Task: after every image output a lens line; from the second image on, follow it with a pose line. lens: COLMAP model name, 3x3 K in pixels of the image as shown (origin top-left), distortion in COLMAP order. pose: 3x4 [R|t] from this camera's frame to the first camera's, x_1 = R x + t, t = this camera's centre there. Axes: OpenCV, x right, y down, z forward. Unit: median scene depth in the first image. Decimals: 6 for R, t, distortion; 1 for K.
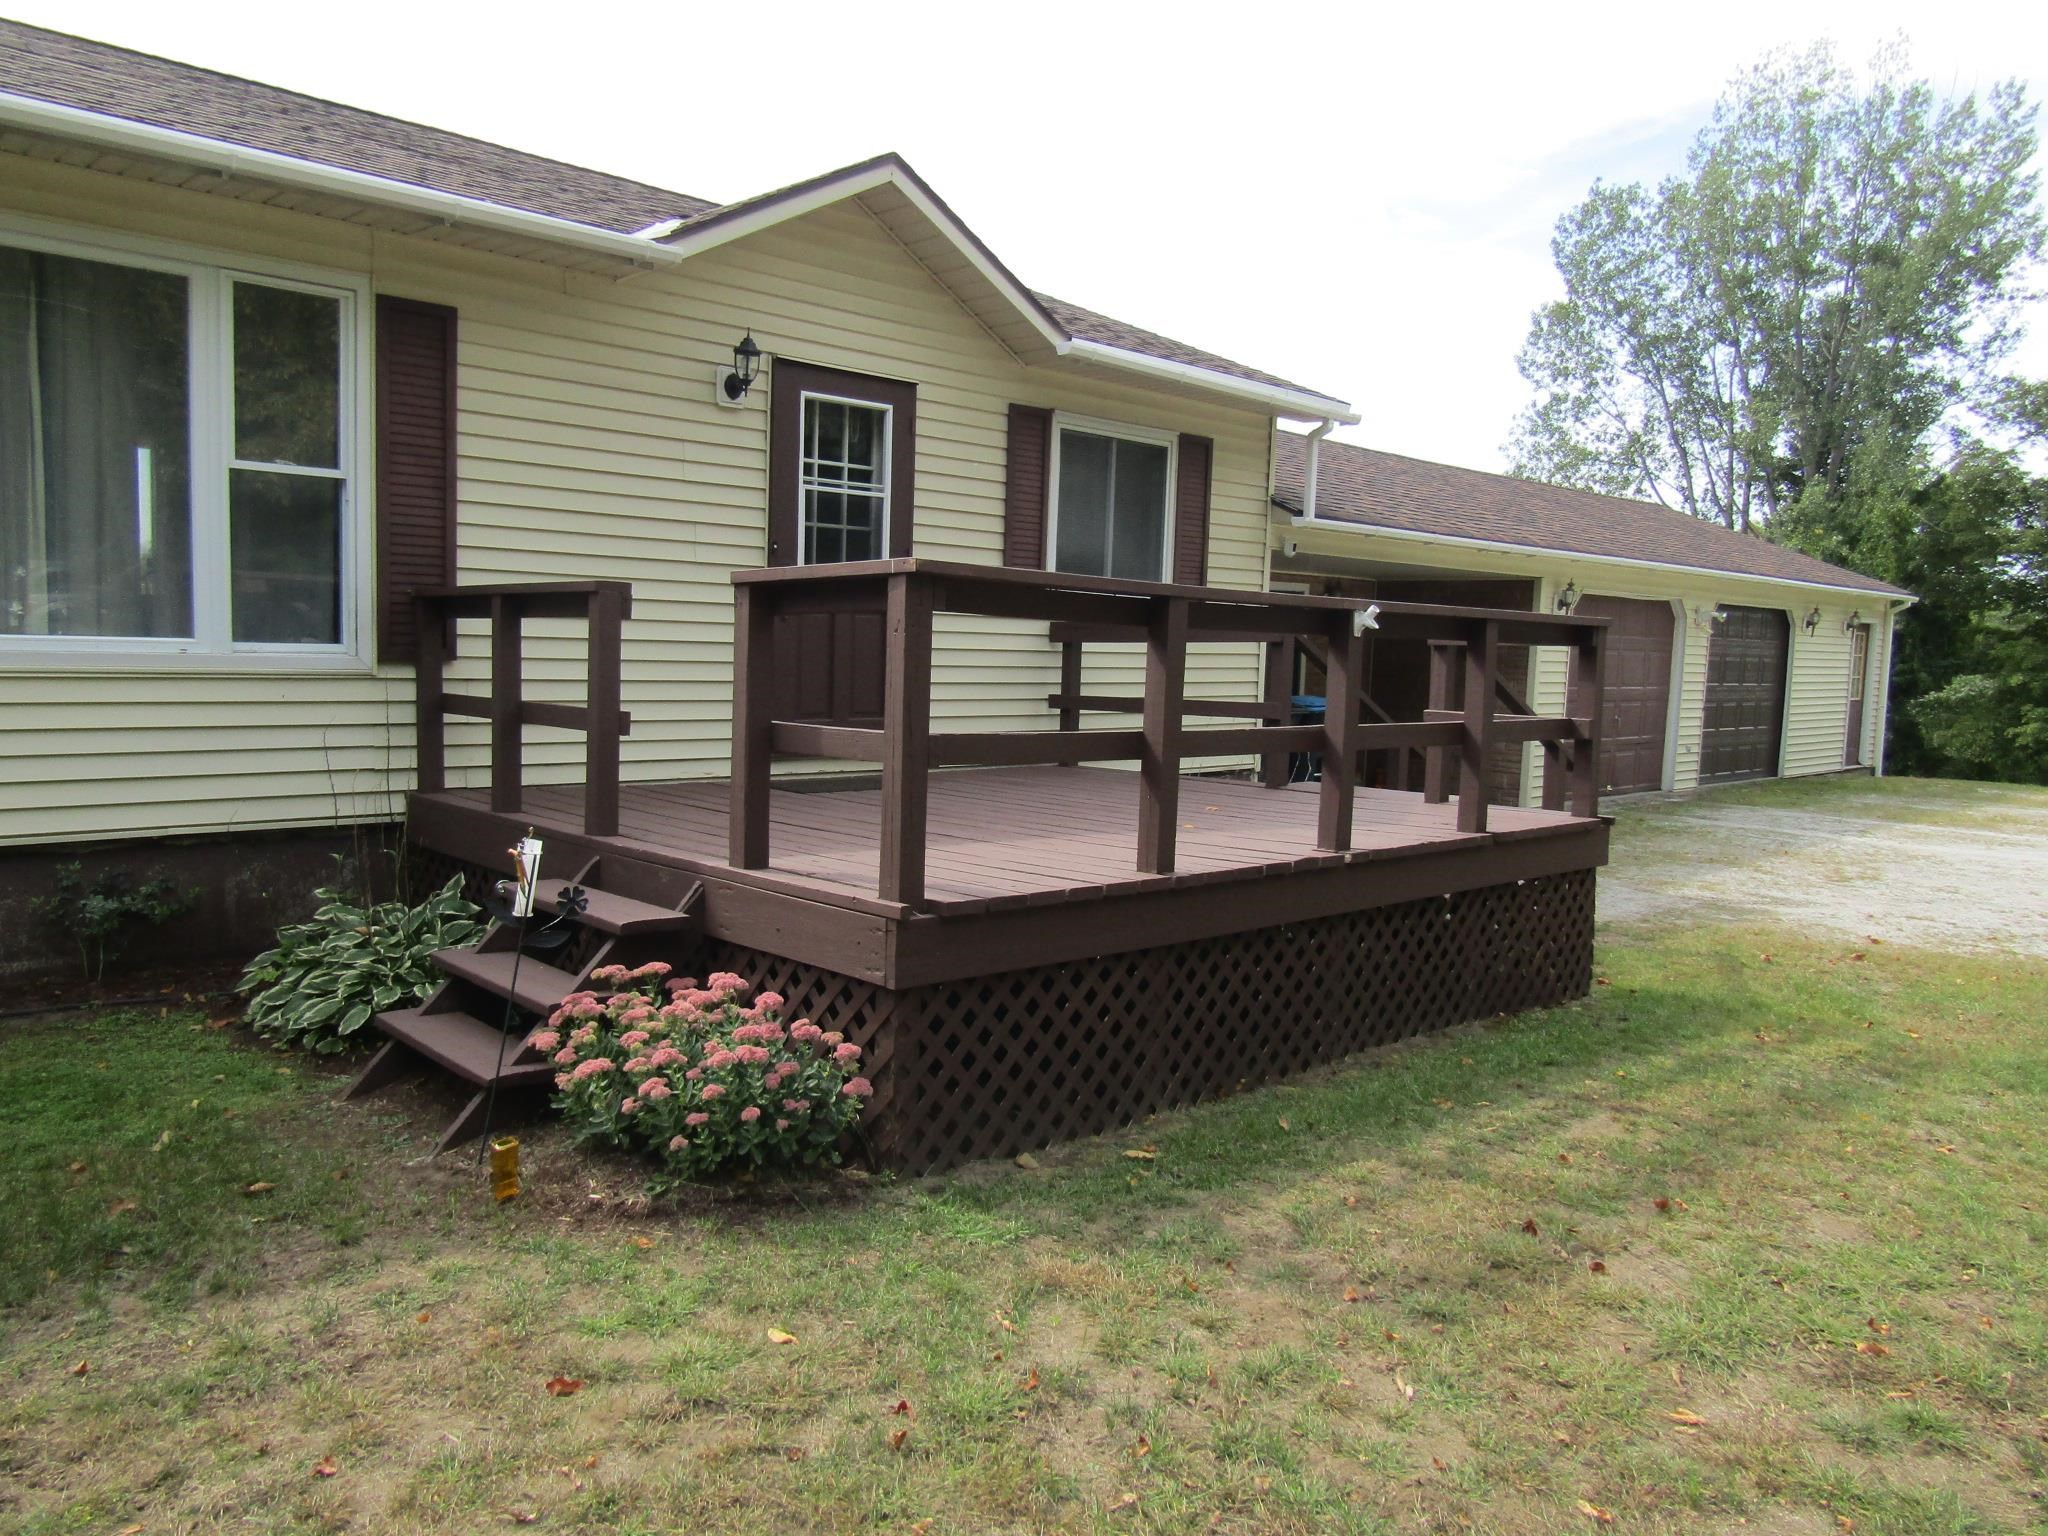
lens RADIAL K [[1442.1, 0, 1024.0], [0, 1442.1, 768.0], [0, 0, 1]] dist [-0.013575, 0.002953]
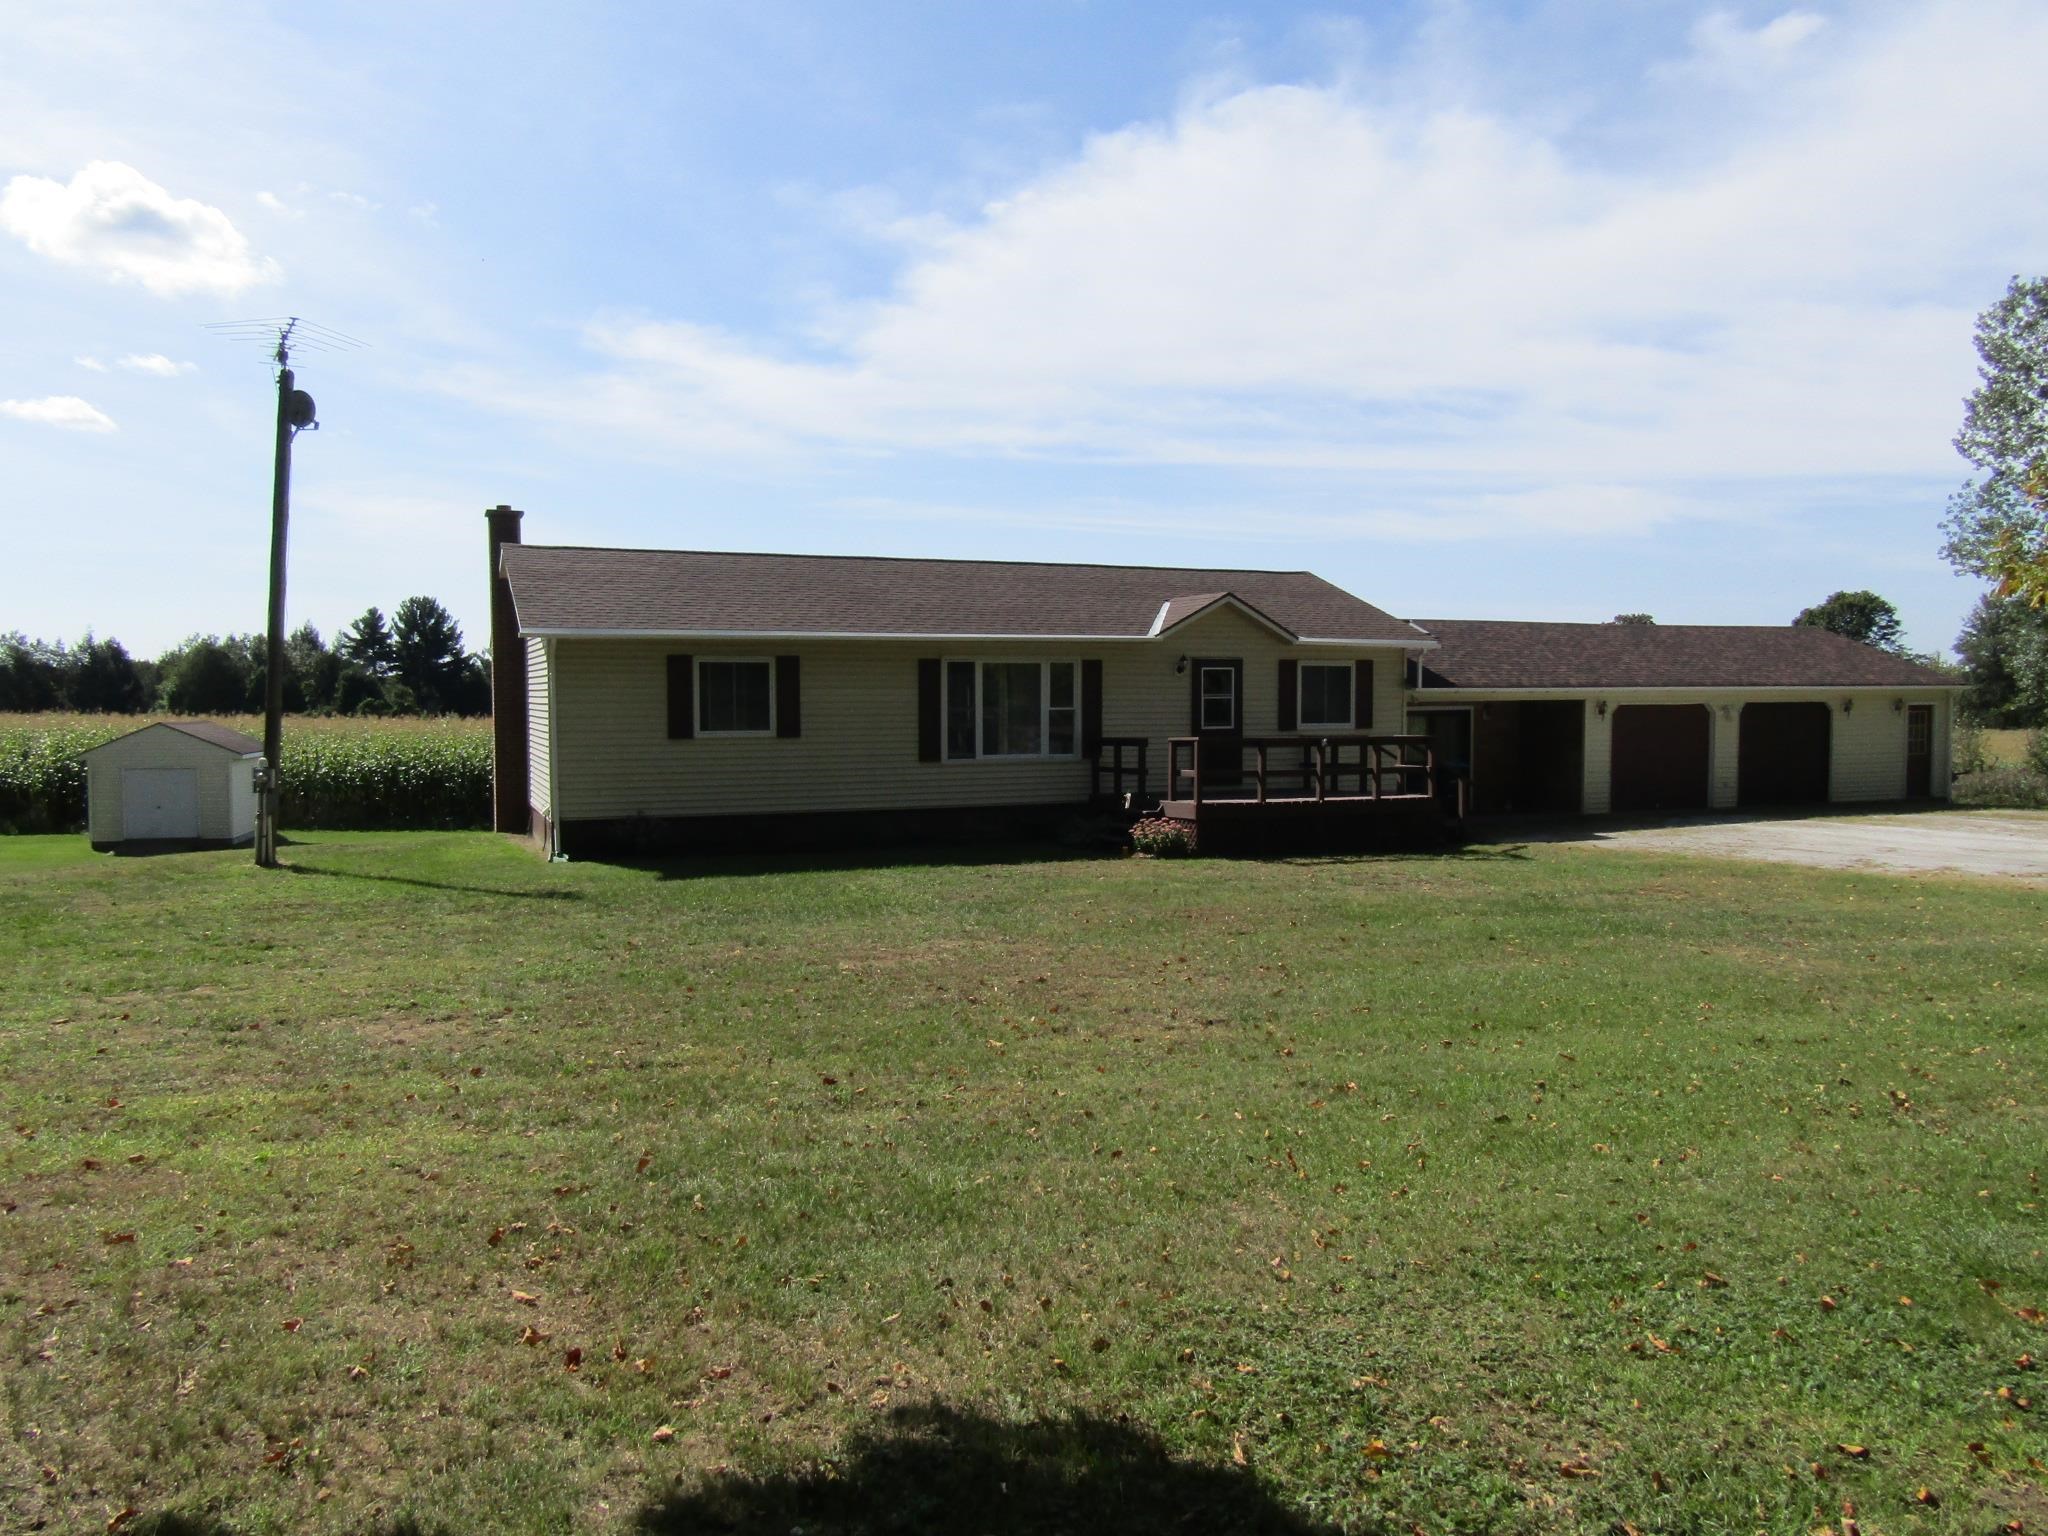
lens RADIAL K [[1442.1, 0, 1024.0], [0, 1442.1, 768.0], [0, 0, 1]] dist [-0.013575, 0.002953]
pose [[0.933556, -0.023419, -0.357665, 0.613898], [0.004310, 0.998525, -0.054130, 0.126327], [0.358405, 0.048991, 0.932280, -2.095432]]
